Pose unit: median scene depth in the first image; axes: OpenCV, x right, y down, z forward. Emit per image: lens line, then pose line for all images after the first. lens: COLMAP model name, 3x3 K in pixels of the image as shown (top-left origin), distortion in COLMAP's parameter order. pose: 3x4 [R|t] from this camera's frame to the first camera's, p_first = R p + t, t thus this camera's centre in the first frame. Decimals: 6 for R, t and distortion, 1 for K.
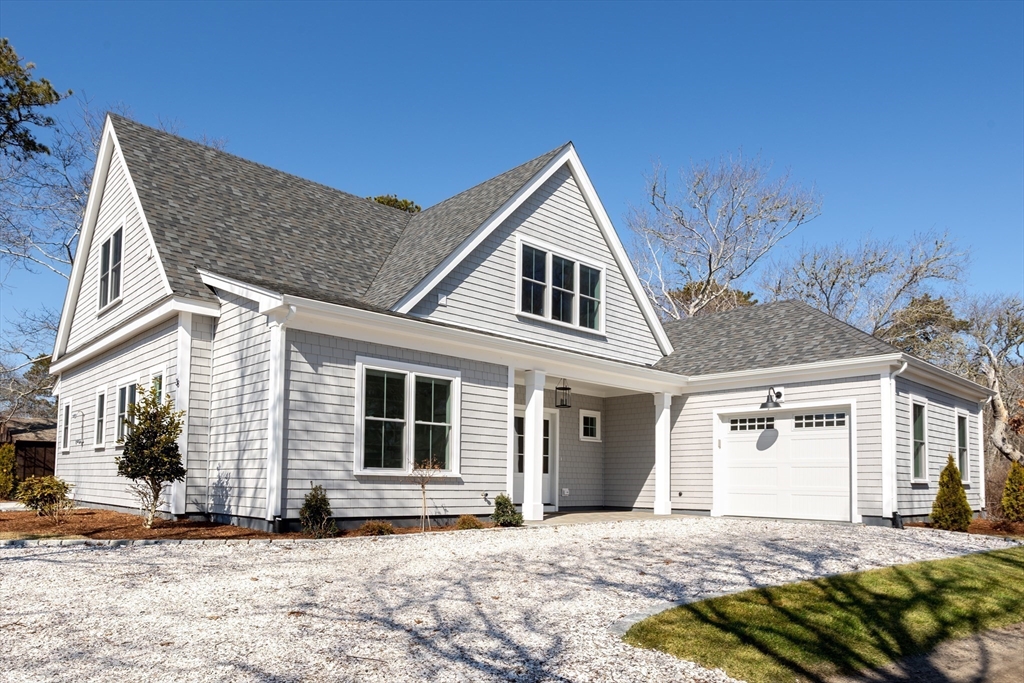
lens RADIAL K [[669.4, 0, 511.9], [0, 669.4, 445.0], [0, 0, 1]] dist [0.007181, 0.001421]
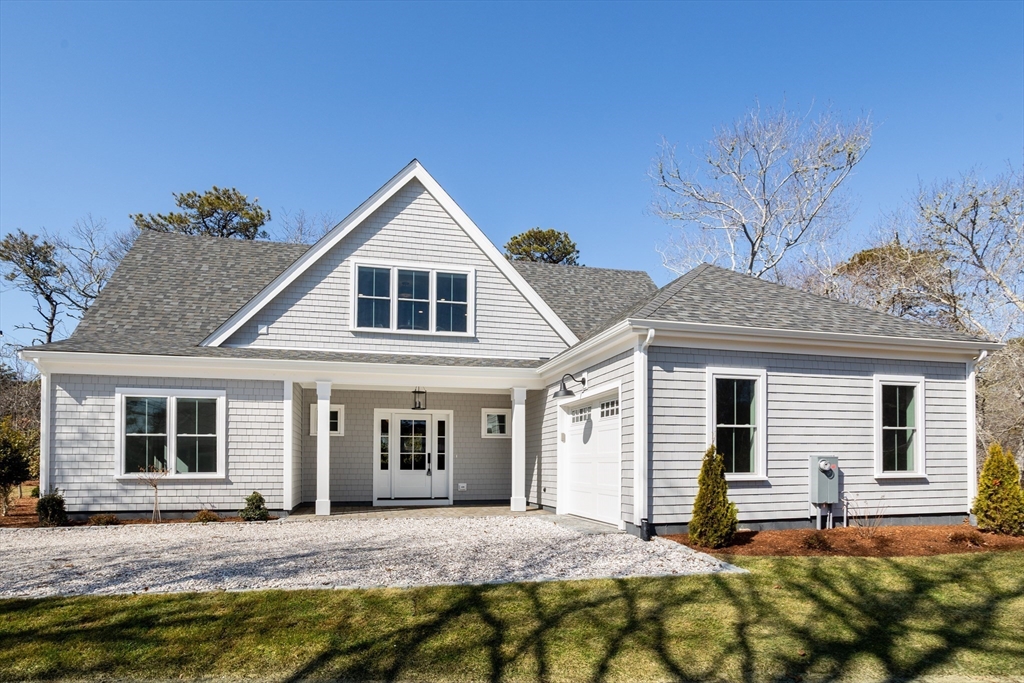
lens RADIAL K [[572.0, 0, 513.0], [0, 572.0, 458.9], [0, 0, 1]] dist [-0.002026, 0.000394]
pose [[0.870988, -0.021438, -0.490837, 0.704613], [0.040003, 0.998825, 0.027361, 0.004263], [0.489673, -0.043466, 0.870822, 0.285673]]
